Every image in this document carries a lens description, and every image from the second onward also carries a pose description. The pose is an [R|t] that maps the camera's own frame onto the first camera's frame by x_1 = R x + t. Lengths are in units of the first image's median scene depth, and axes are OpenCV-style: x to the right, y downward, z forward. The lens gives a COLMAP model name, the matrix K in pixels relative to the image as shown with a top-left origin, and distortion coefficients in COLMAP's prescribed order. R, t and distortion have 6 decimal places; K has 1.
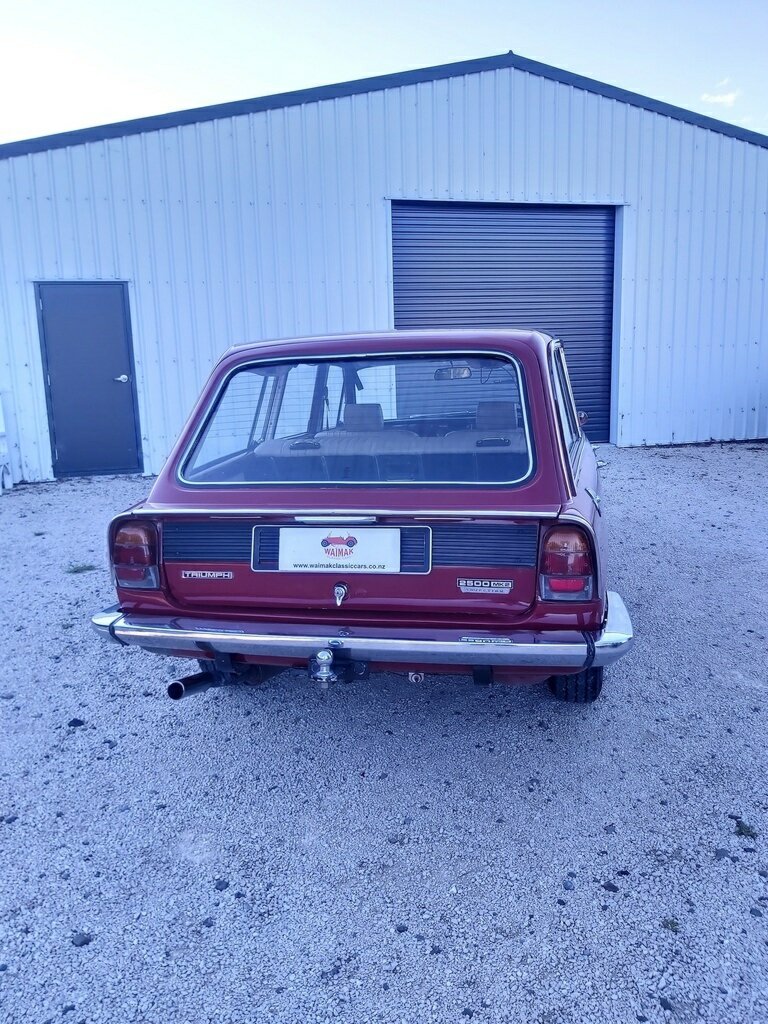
lens RADIAL K [[782.1, 0, 395.5], [0, 782.1, 495.1], [0, 0, 1]] dist [0.087569, -0.153326]
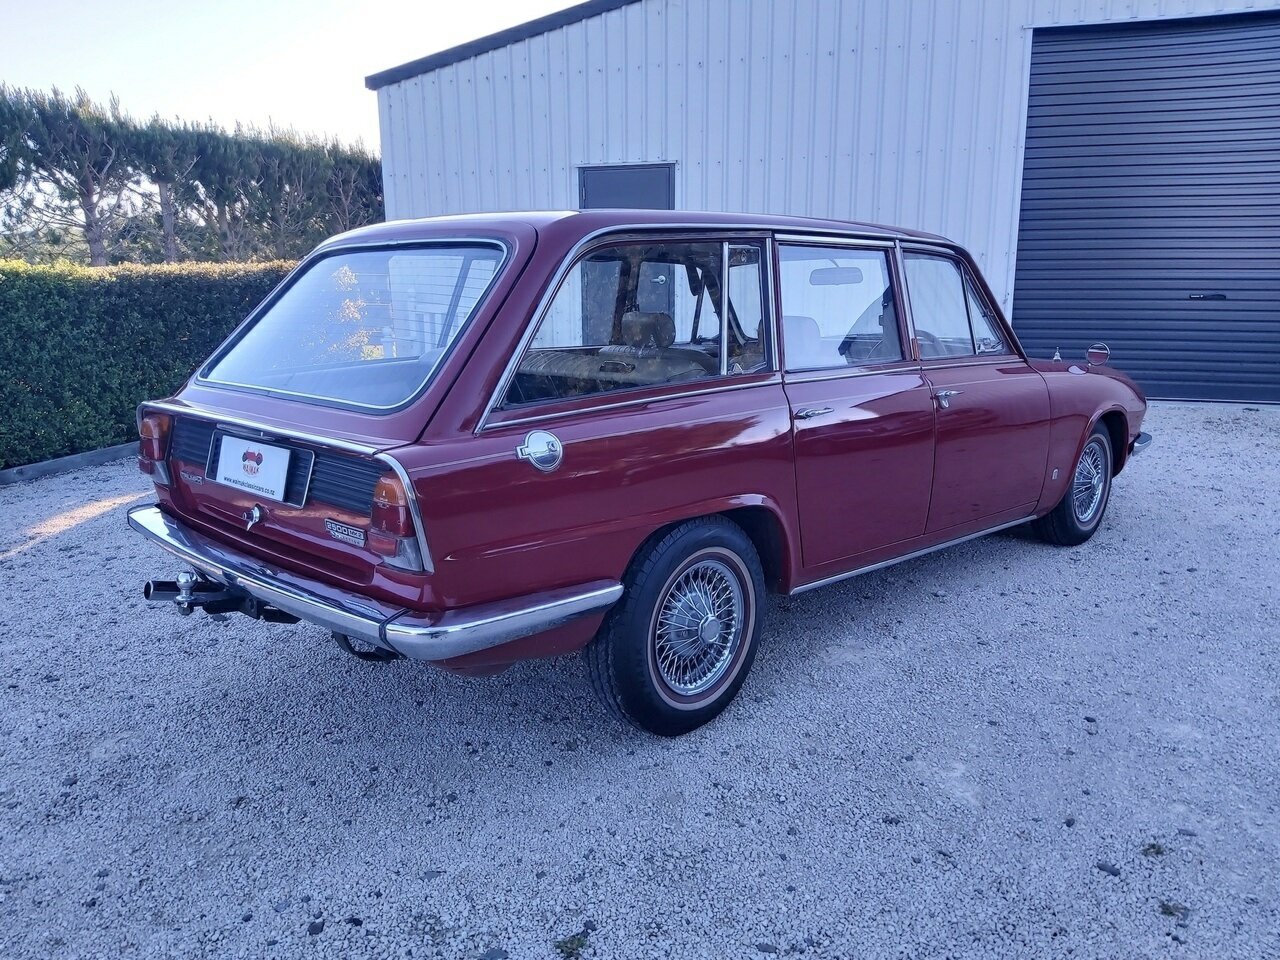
lens RADIAL K [[981.5, 0, 626.7], [0, 981.5, 478.3], [0, 0, 1]] dist [0.081527, -0.145322]
pose [[0.837832, 0.131967, -0.529738, 0.787126], [-0.107145, 0.991221, 0.077471, -0.043283], [0.535311, -0.008149, 0.844616, 0.269569]]
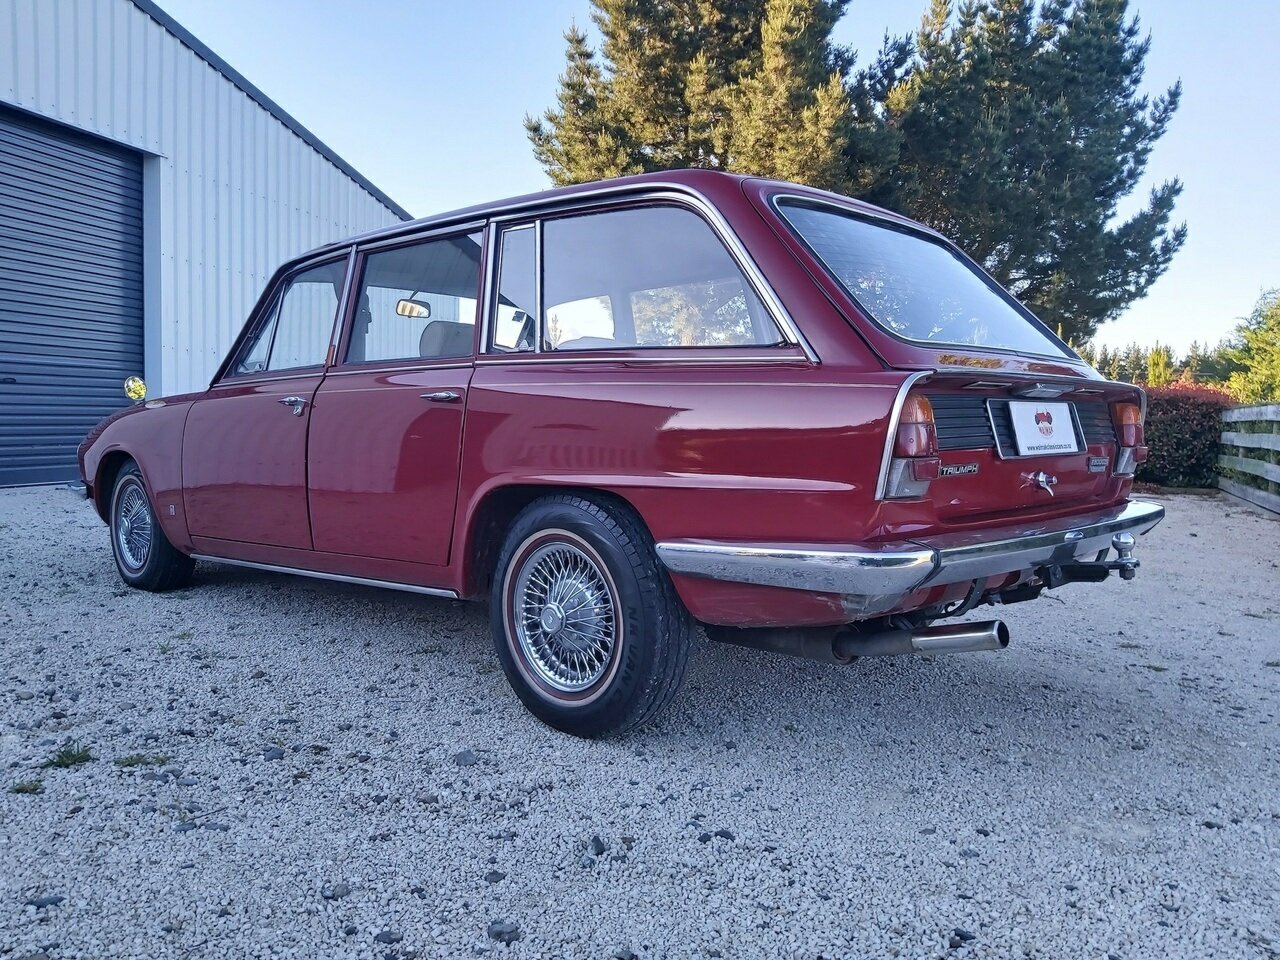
lens RADIAL K [[975.8, 0, 637.6], [0, 975.8, 479.1], [0, 0, 1]] dist [0.063610, -0.118958]
pose [[0.525154, -0.017851, 0.850820, -1.074422], [0.113386, 0.992334, -0.049166, 0.114564], [-0.843420, 0.122290, 0.523152, 0.756404]]
